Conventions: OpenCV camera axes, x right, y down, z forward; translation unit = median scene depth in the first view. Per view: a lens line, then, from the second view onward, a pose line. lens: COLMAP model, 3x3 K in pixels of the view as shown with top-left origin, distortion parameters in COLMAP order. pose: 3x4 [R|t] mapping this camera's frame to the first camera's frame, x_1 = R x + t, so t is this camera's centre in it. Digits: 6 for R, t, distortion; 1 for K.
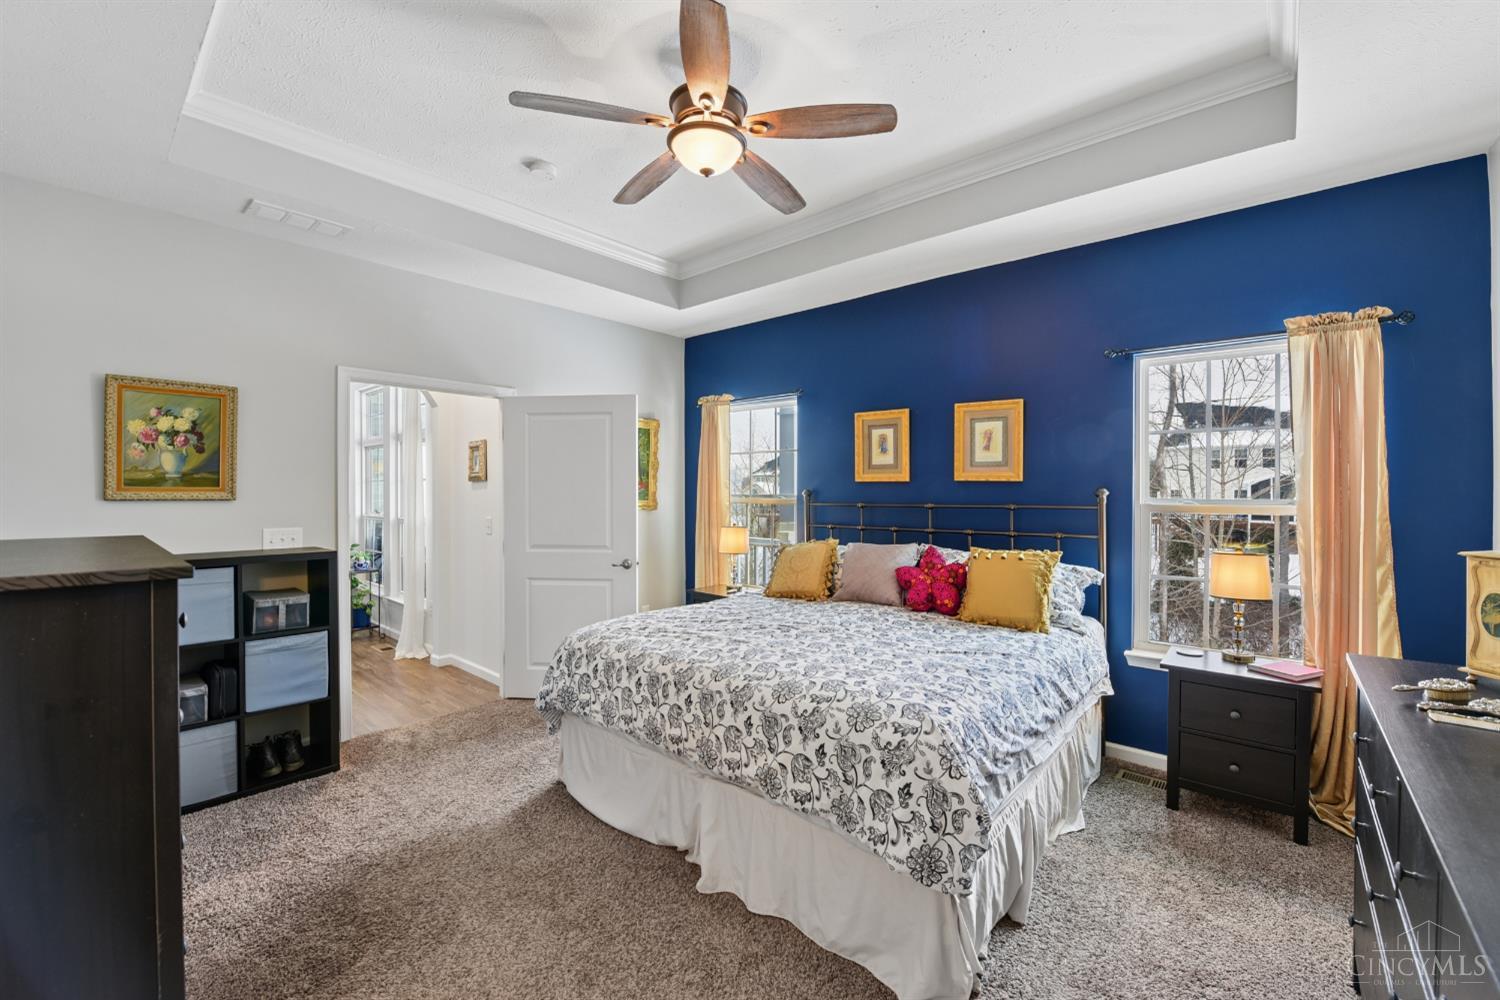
lens RADIAL K [[602.9, 0, 759.7], [0, 602.9, 495.3], [0, 0, 1]] dist [-0.016802, -0.000149]
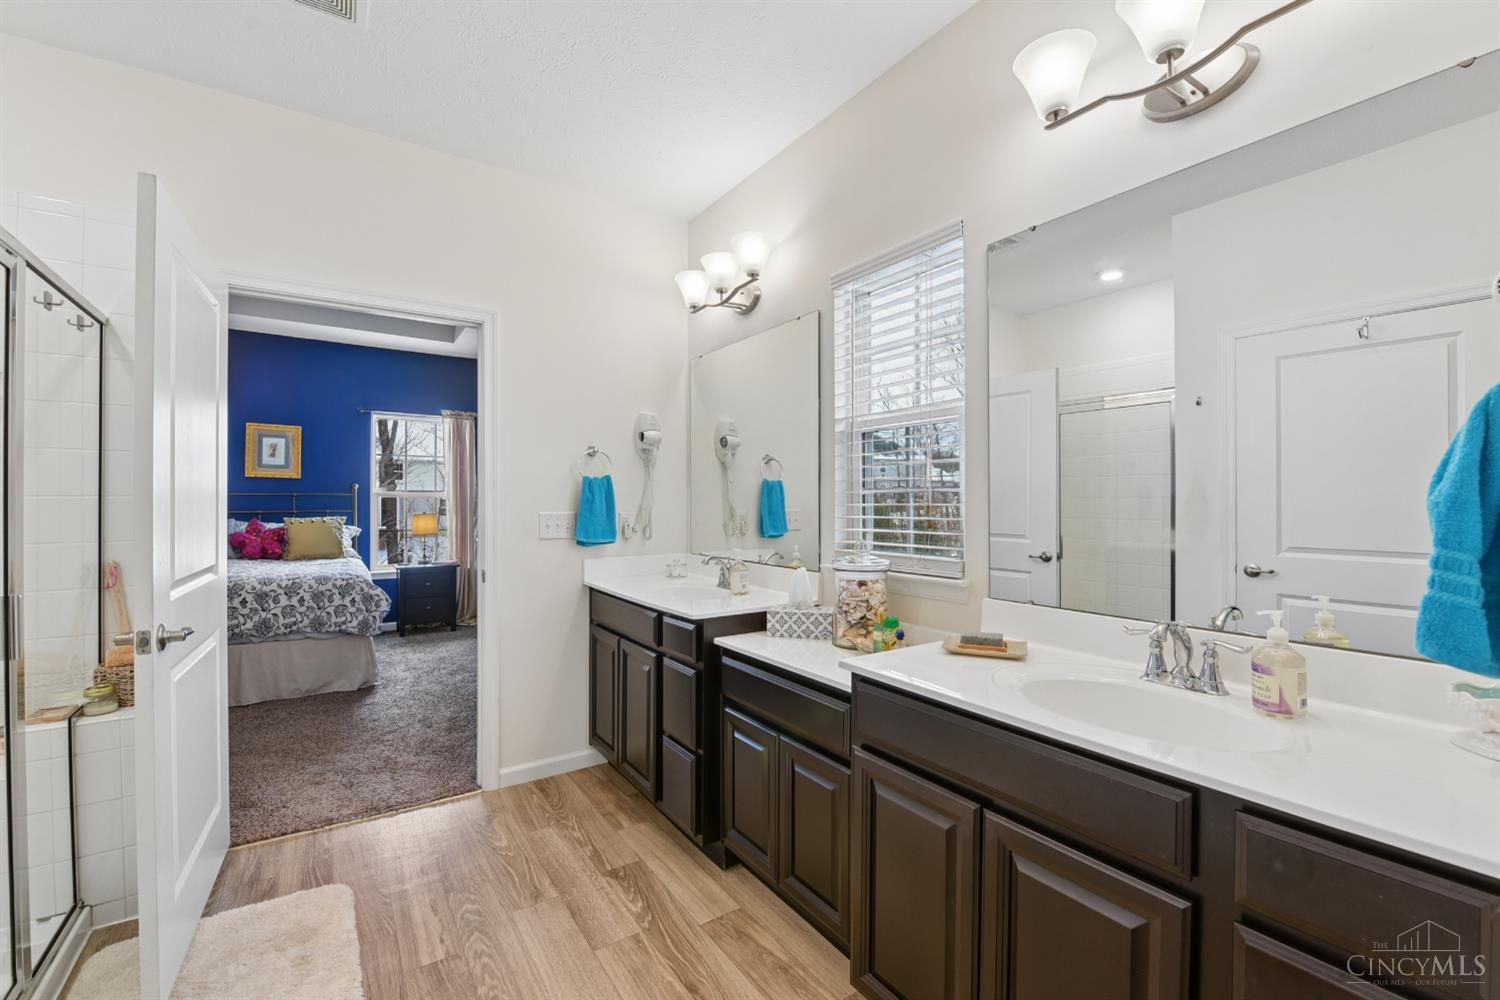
lens RADIAL K [[632.7, 0, 760.1], [0, 632.7, 502.0], [0, 0, 1]] dist [-0.012785, -0.000358]
pose [[0.257034, 0.000519, 0.966402, -0.935832], [0.007219, 0.999971, -0.002457, 0.056758], [-0.966375, 0.007608, 0.257023, -0.653944]]
